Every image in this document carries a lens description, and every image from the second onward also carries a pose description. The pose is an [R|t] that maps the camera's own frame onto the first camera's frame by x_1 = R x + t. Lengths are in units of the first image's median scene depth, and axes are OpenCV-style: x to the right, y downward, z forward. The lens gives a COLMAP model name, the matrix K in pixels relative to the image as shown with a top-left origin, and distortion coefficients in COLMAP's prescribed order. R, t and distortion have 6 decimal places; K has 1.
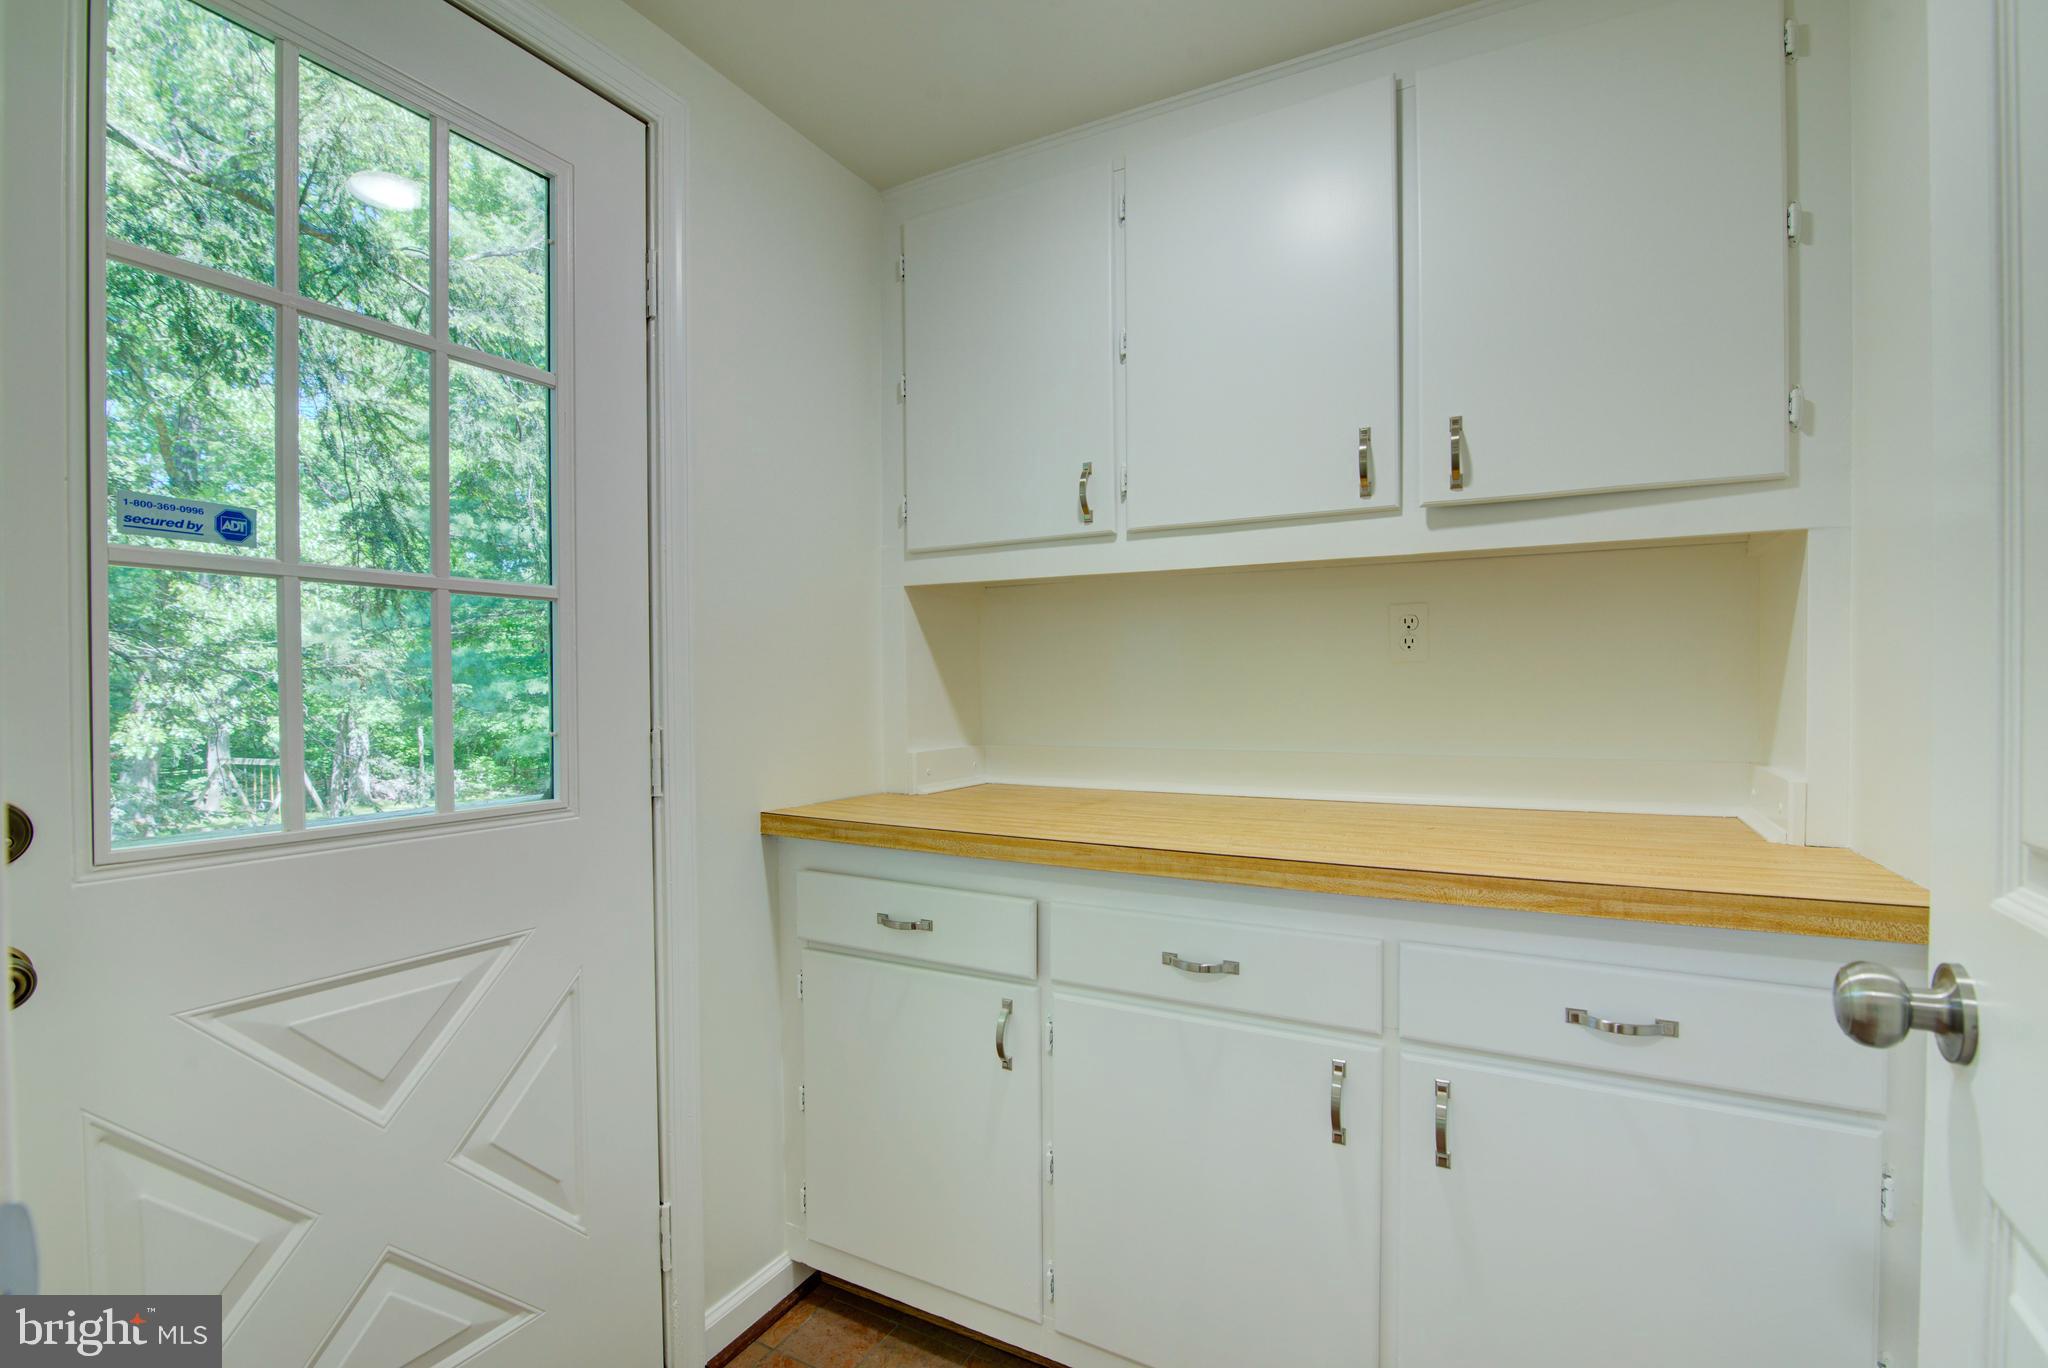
lens RADIAL K [[938.1, 0, 1024.3], [0, 938.1, 697.7], [0, 0, 1]] dist [-0.016145, -0.000447]
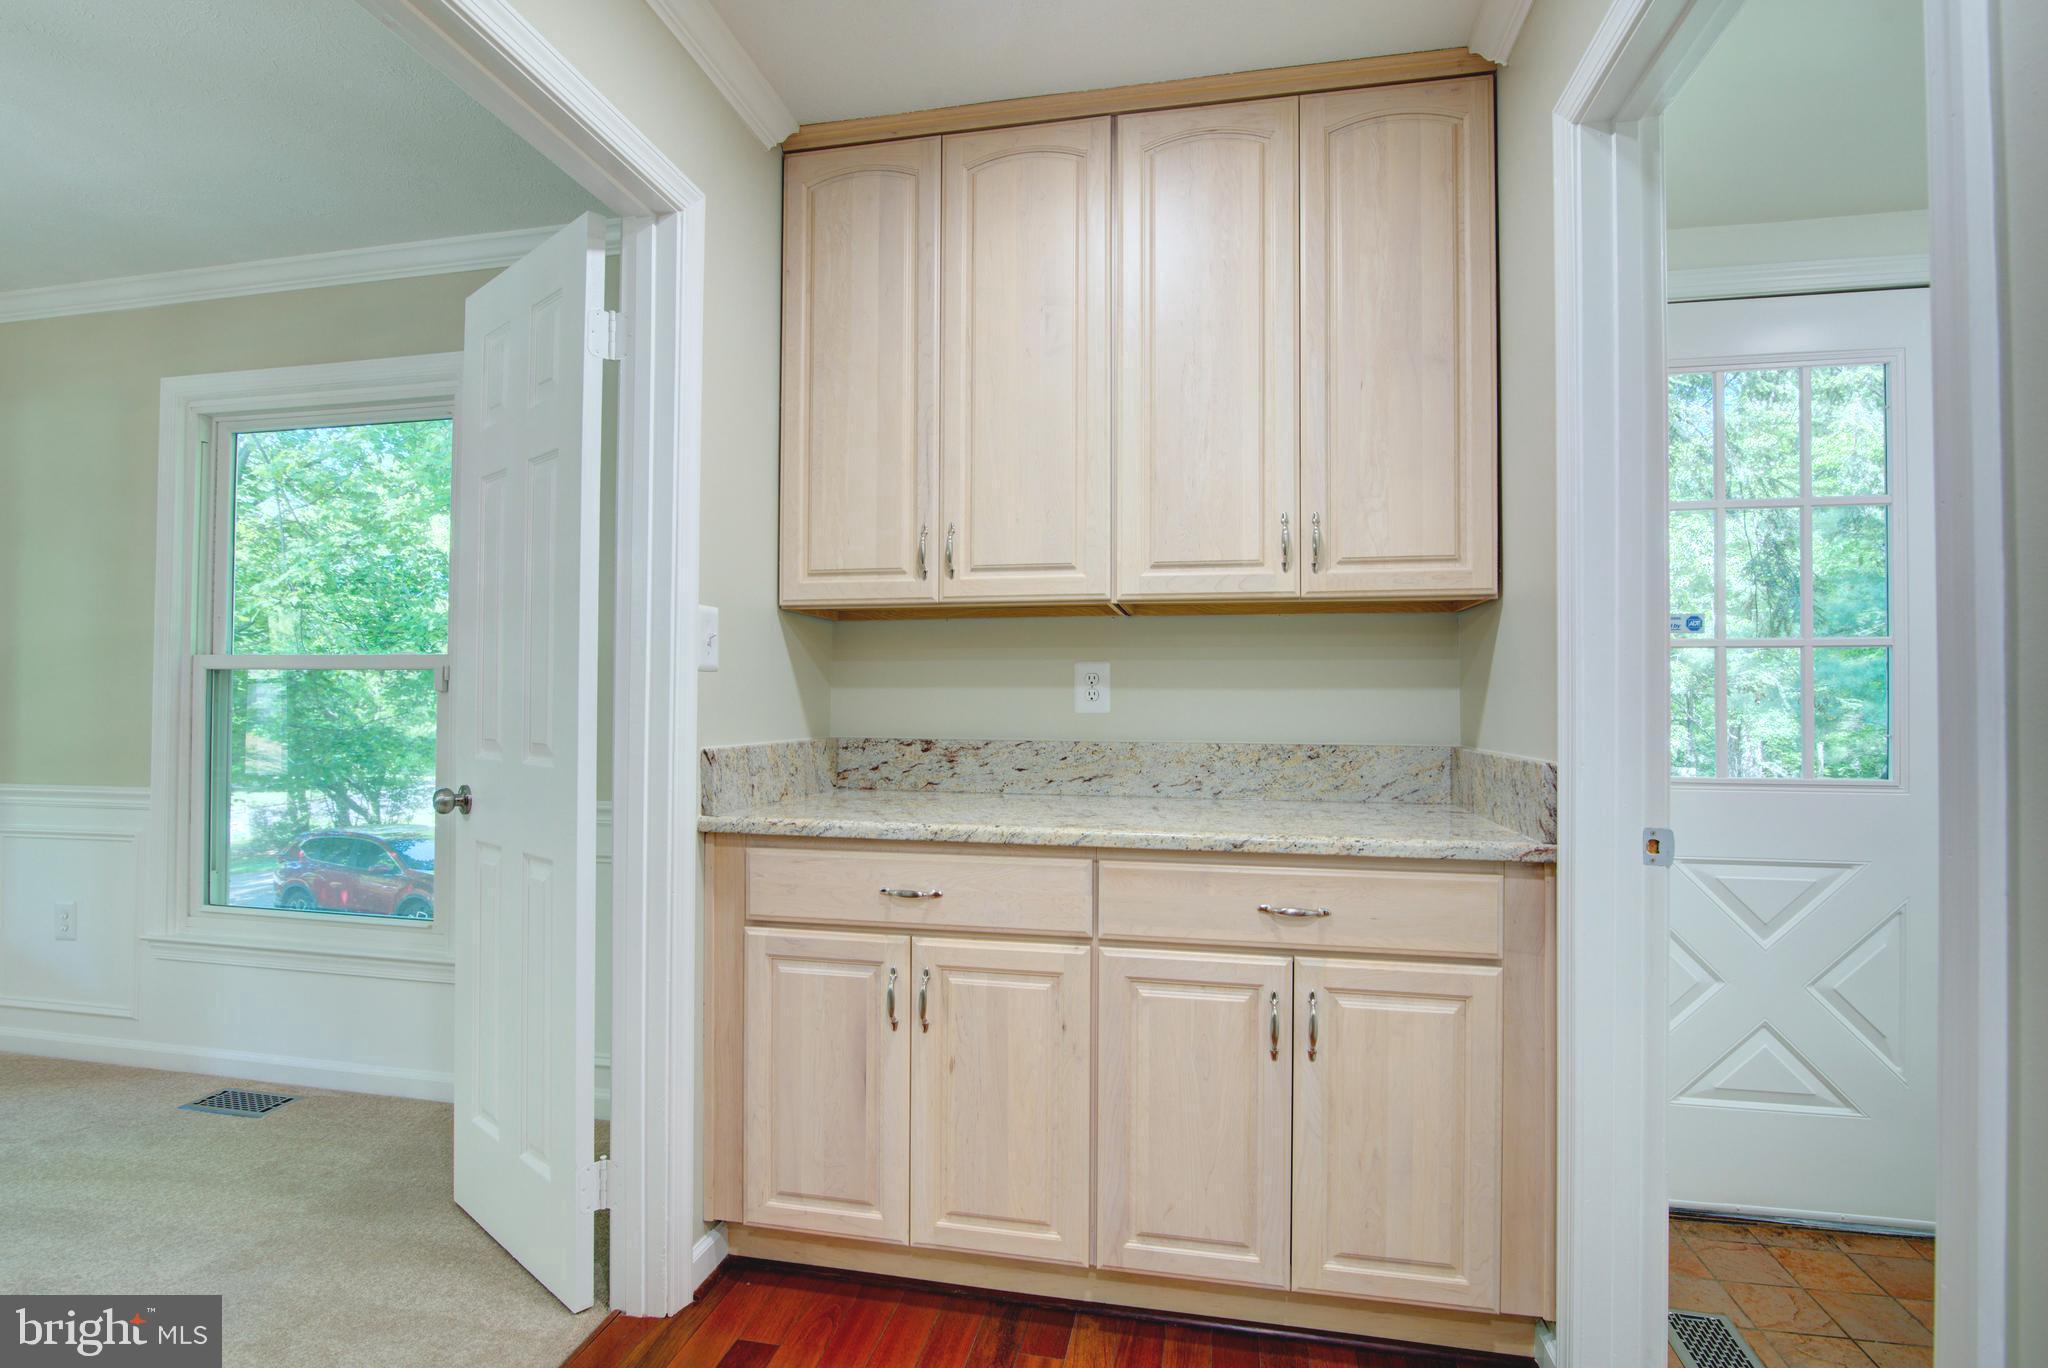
lens RADIAL K [[974.9, 0, 1020.2], [0, 974.9, 693.7], [0, 0, 1]] dist [-0.016559, 0.000398]
pose [[0.297096, 0.001603, -0.954846, 0.580925], [-0.017339, 0.999843, -0.003716, 0.000740], [0.954690, 0.017660, 0.297077, -0.824300]]
